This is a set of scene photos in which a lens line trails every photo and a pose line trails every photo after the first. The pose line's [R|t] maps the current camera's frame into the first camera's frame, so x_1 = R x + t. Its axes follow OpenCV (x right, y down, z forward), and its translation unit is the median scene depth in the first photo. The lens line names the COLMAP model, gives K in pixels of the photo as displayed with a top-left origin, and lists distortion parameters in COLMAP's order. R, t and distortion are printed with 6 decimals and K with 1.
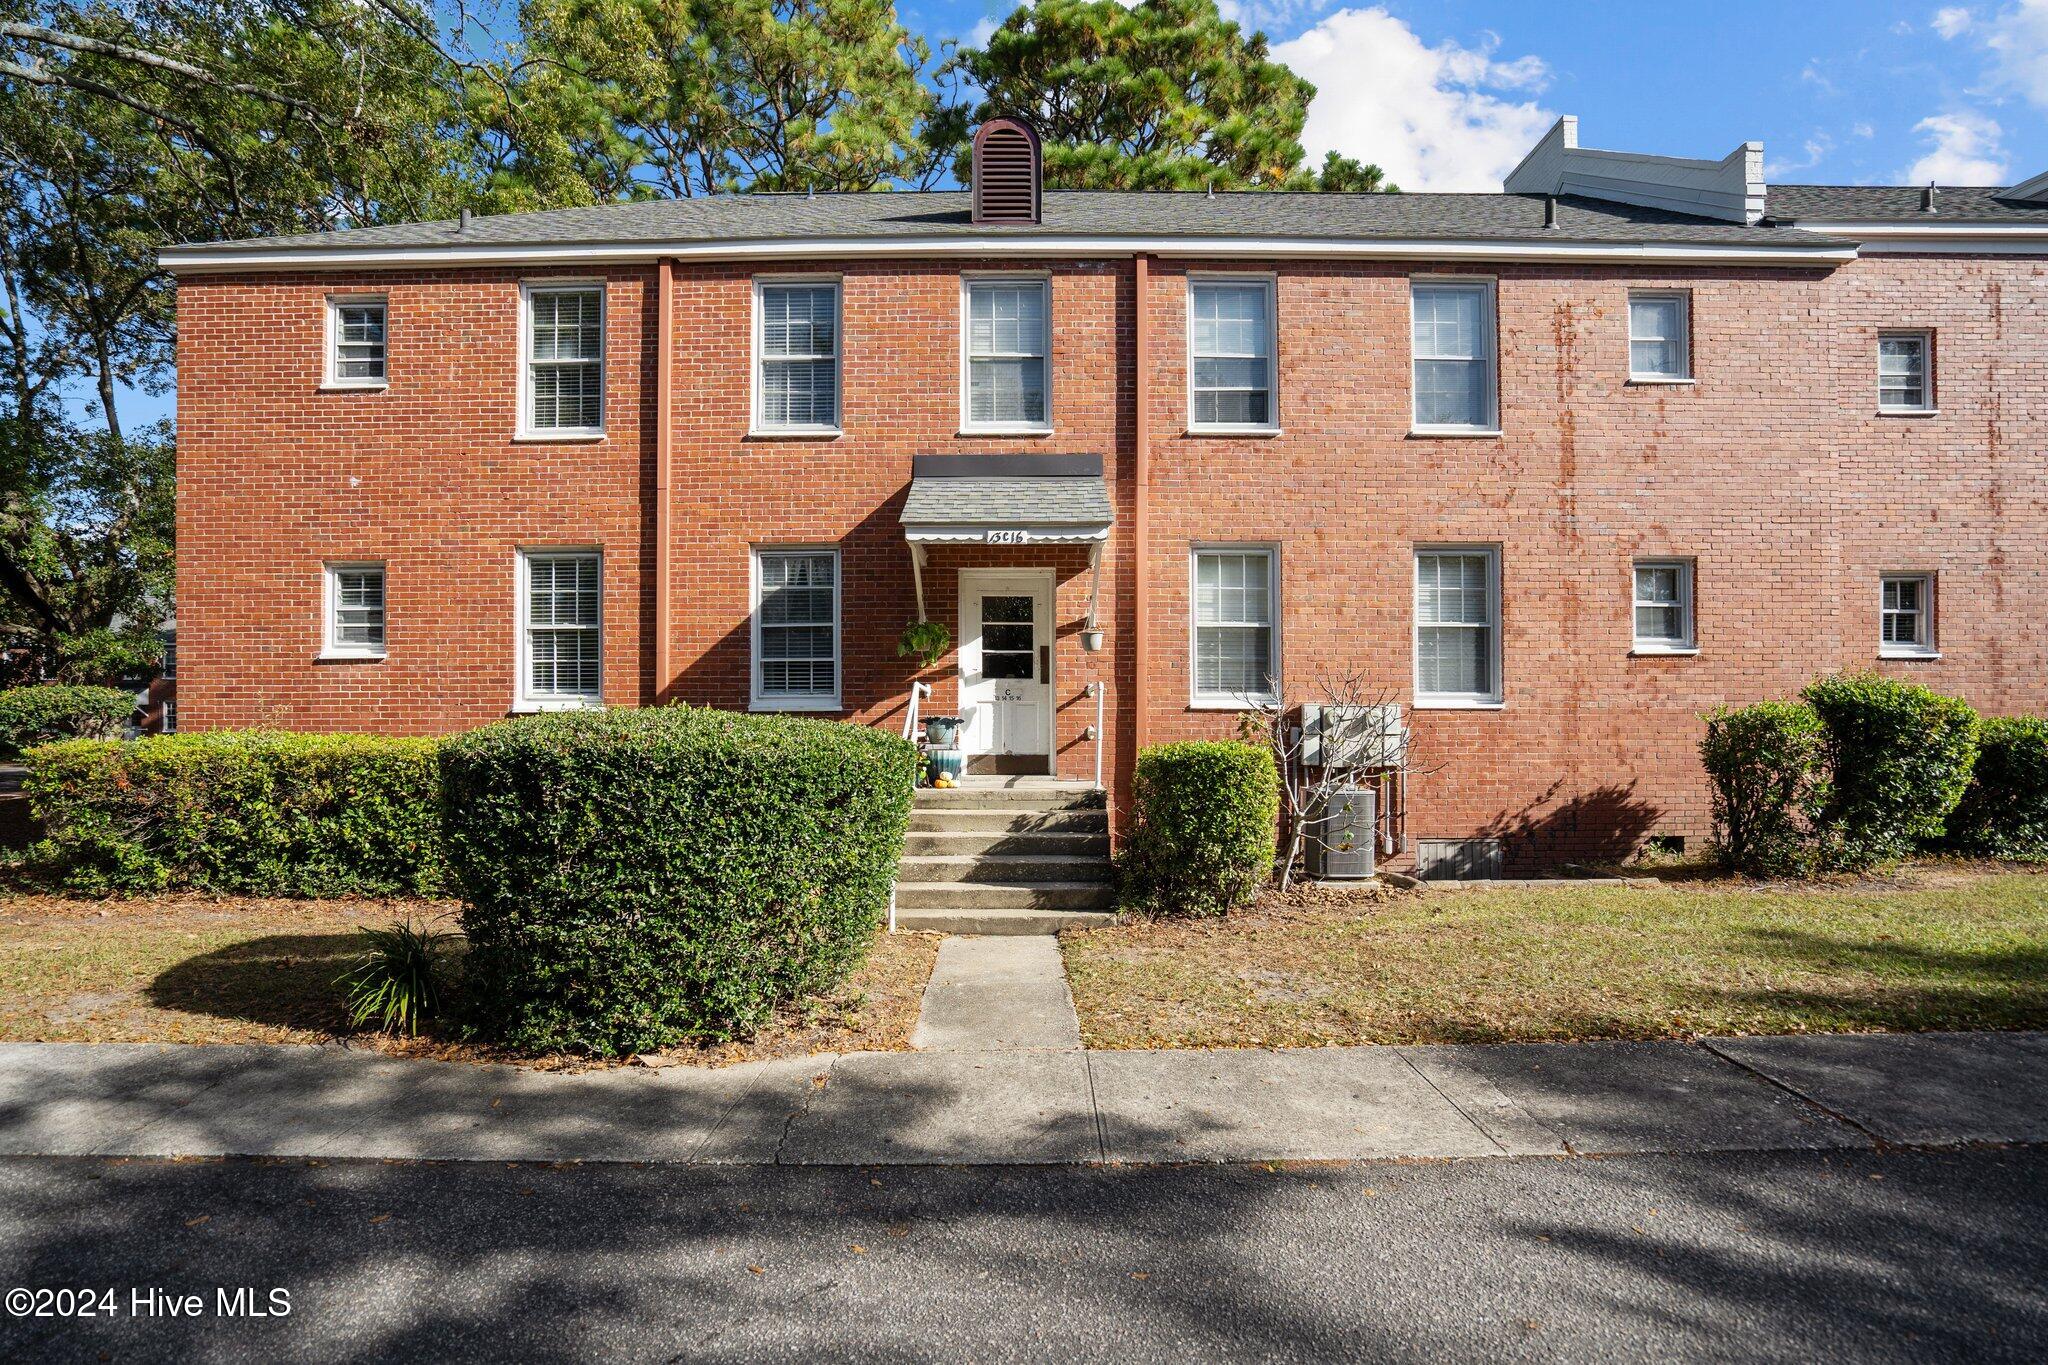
lens RADIAL K [[963.5, 0, 1022.3], [0, 963.5, 712.9], [0, 0, 1]] dist [-0.042799, 0.001364]
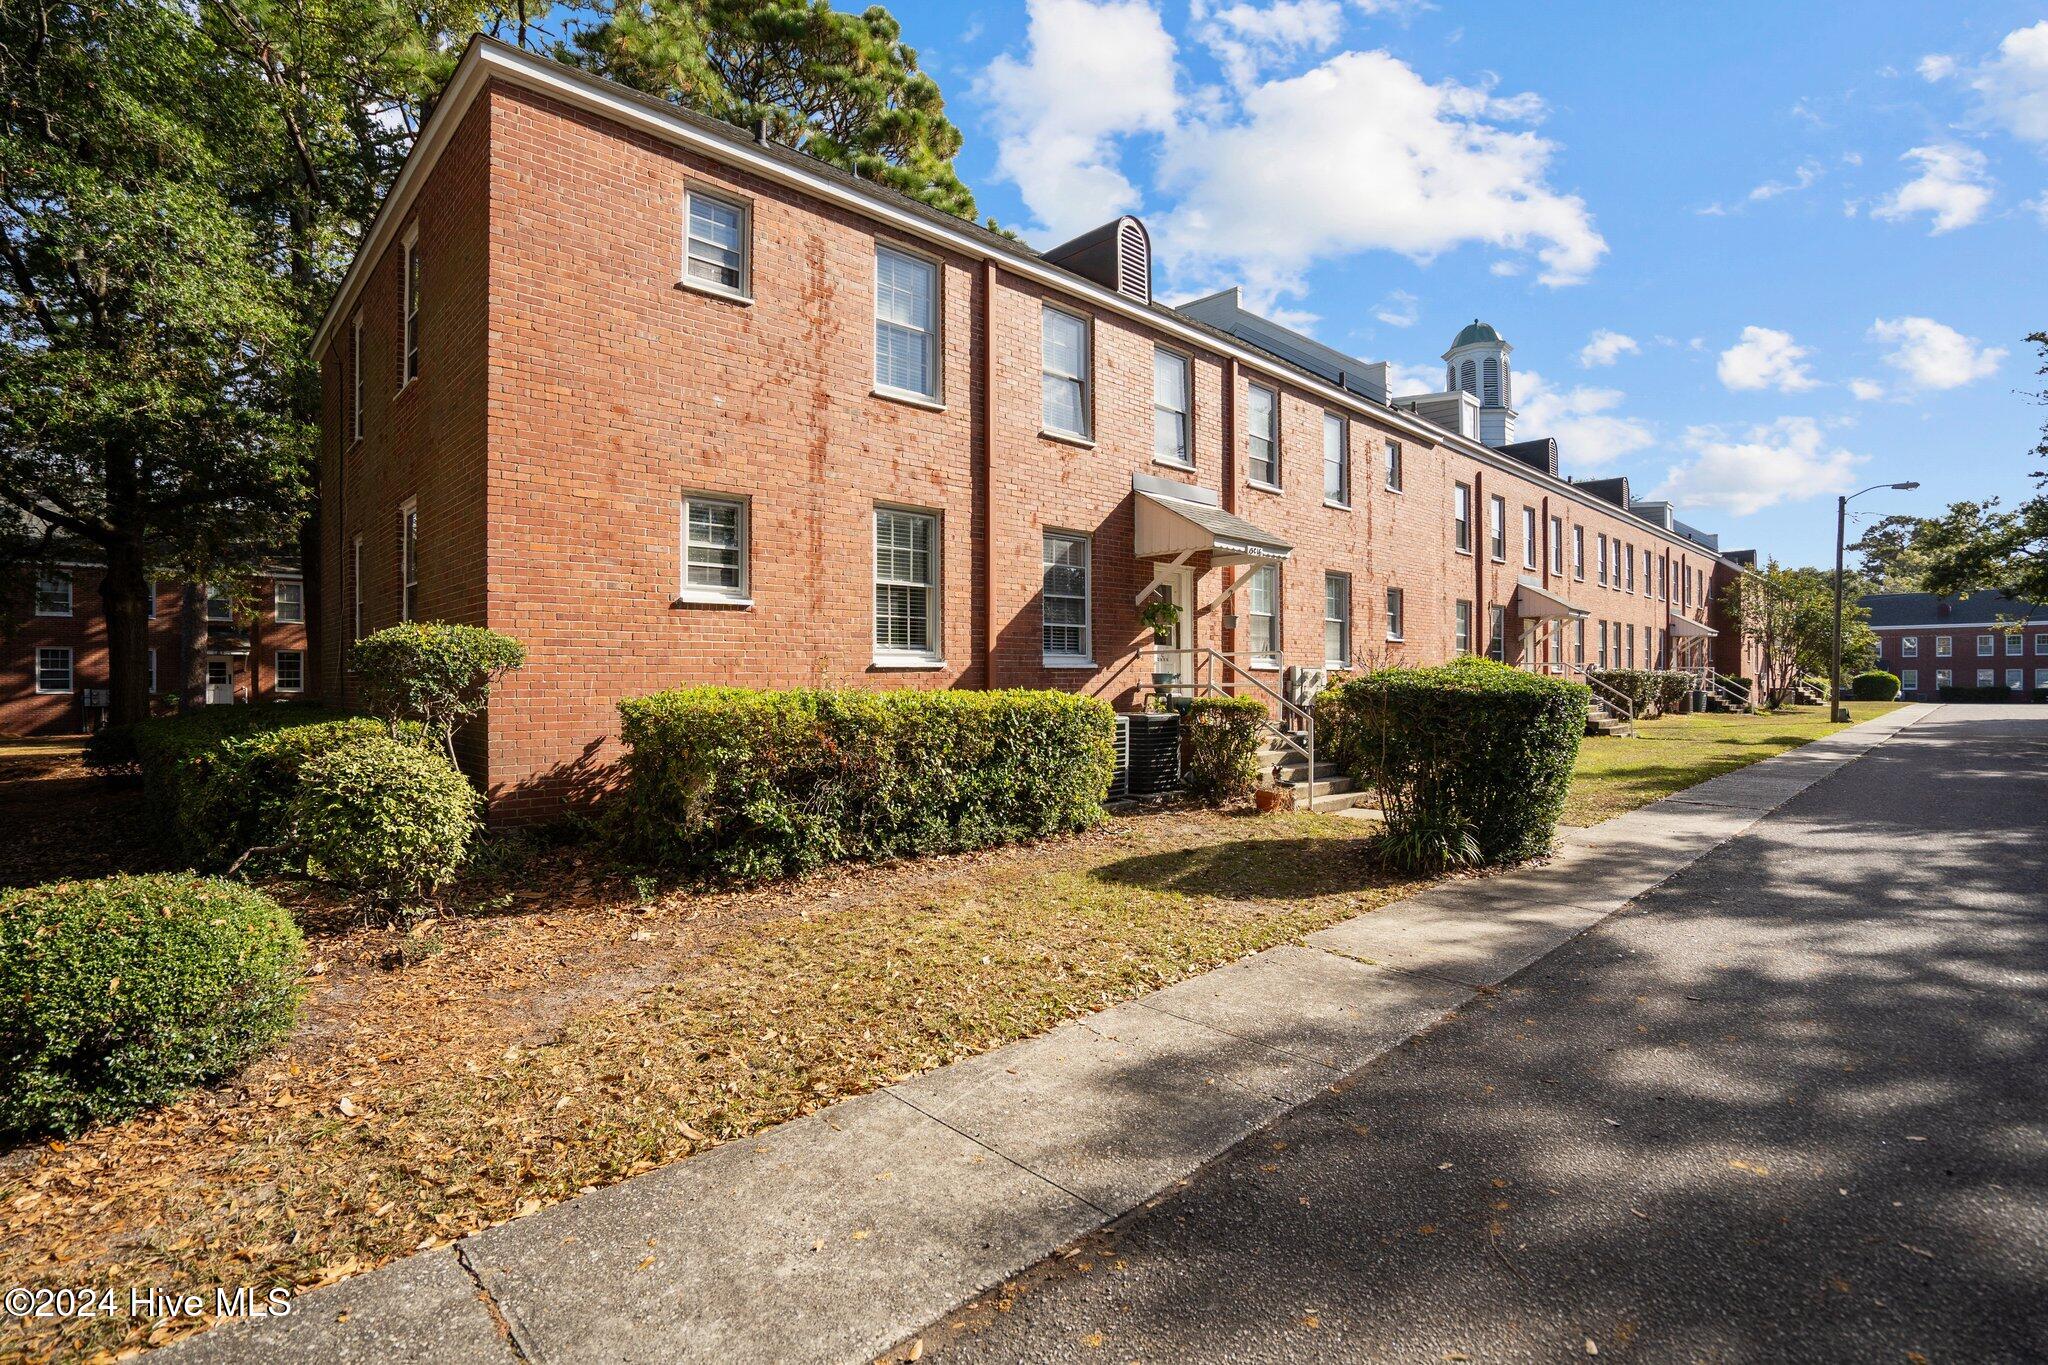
lens RADIAL K [[958.7, 0, 1024.0], [0, 958.7, 682.5], [0, 0, 1]] dist [-0.074488, 0.000100]
pose [[0.720753, -0.002576, 0.693187, -1.111341], [-0.005364, 0.999942, 0.009294, 0.005327], [-0.693171, -0.010417, 0.720698, 0.170360]]
